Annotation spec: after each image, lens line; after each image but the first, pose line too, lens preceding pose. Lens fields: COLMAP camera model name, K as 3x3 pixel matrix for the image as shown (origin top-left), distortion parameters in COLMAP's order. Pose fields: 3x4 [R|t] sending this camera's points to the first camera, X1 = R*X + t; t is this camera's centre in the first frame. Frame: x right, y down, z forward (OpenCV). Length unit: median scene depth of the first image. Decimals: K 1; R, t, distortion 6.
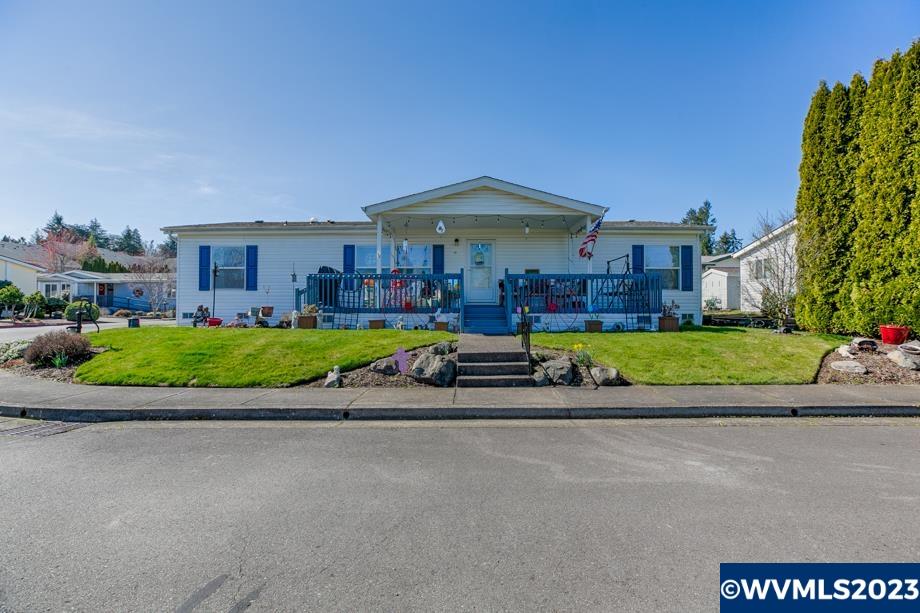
lens RADIAL K [[422.5, 0, 460.6], [0, 422.5, 309.2], [0, 0, 1]] dist [-0.006137, -0.000525]
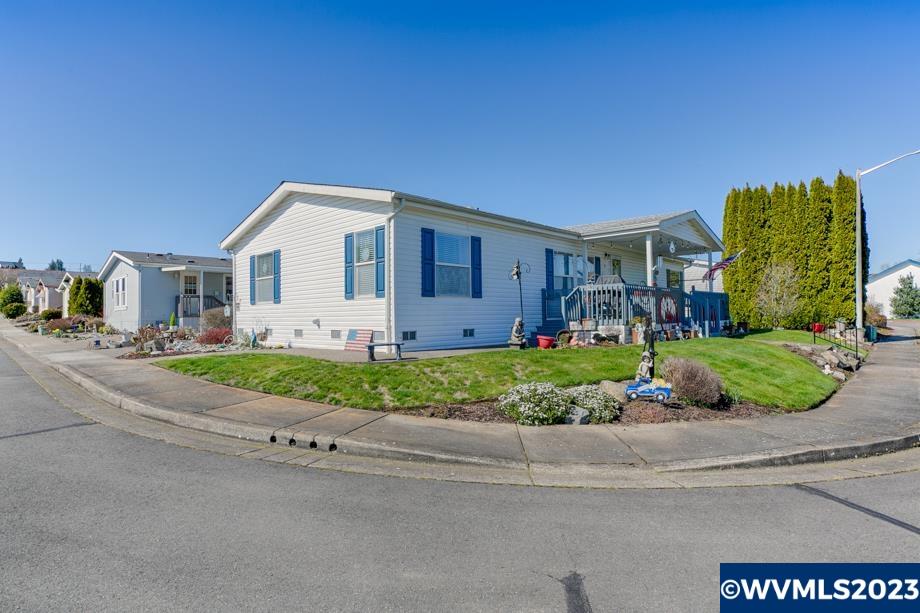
lens RADIAL K [[468.9, 0, 460.1], [0, 468.9, 308.1], [0, 0, 1]] dist [-0.002601, -0.000159]
pose [[0.679394, 0.001243, 0.733773, -1.353189], [0.007212, 0.999939, -0.008371, -0.025270], [-0.733738, 0.010979, 0.679344, 0.576306]]
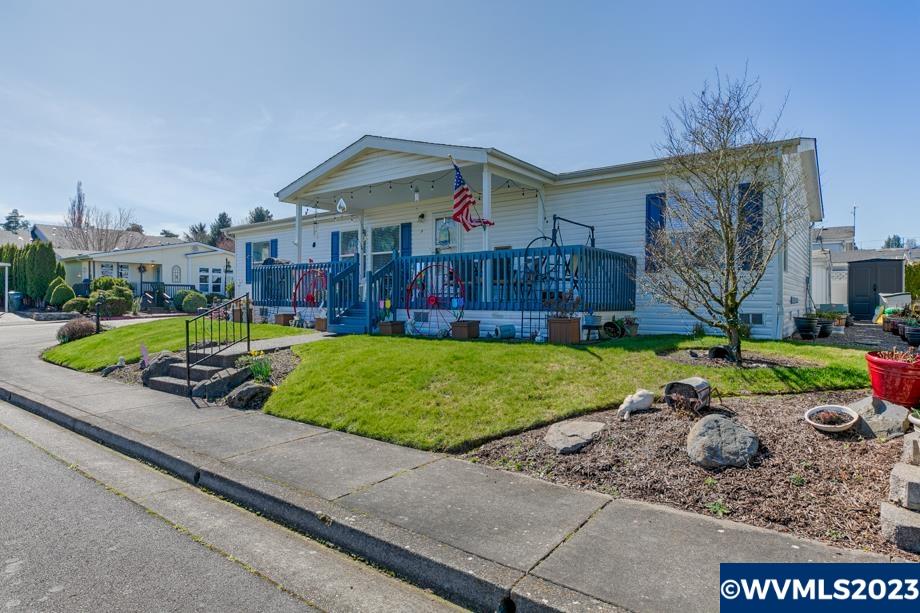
lens RADIAL K [[524.9, 0, 457.7], [0, 524.9, 303.8], [0, 0, 1]] dist [0.002925, 0.000351]
pose [[0.800470, 0.006036, -0.599342, 0.768190], [0.001433, 0.999927, 0.011985, -0.010444], [0.599371, -0.010452, 0.800403, 0.299056]]
